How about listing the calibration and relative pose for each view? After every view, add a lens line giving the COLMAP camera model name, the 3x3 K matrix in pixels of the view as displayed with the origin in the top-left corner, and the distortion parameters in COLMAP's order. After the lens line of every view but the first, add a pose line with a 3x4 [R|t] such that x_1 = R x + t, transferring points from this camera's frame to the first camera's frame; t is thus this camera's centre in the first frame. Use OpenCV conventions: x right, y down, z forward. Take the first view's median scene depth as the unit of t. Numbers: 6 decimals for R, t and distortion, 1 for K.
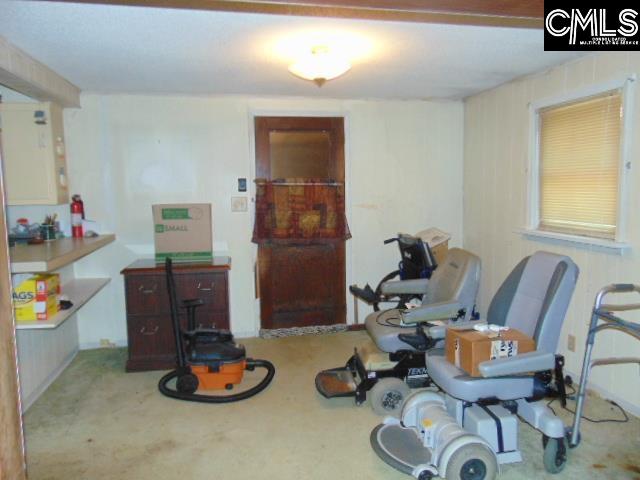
lens RADIAL K [[479.6, 0, 321.0], [0, 479.6, 238.6], [0, 0, 1]] dist [-0.032386, 0.072826]
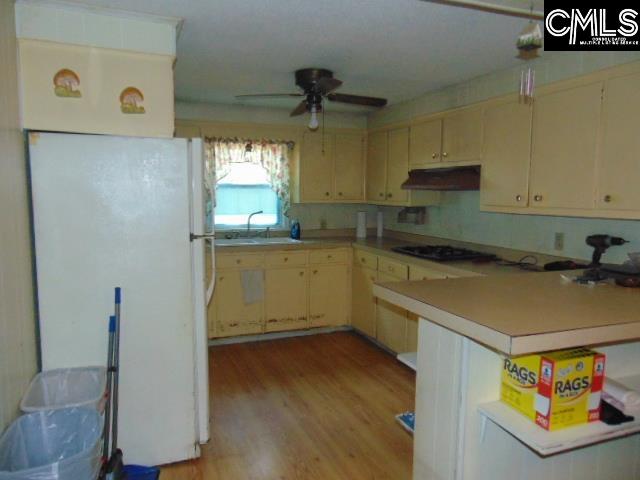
lens RADIAL K [[479.6, 0, 321.0], [0, 479.6, 238.6], [0, 0, 1]] dist [-0.032386, 0.072826]
pose [[0.184670, 0.118314, -0.975653, -0.100853], [-0.113743, 0.988629, 0.098358, -0.078987], [0.976196, 0.092810, 0.196027, 0.610729]]
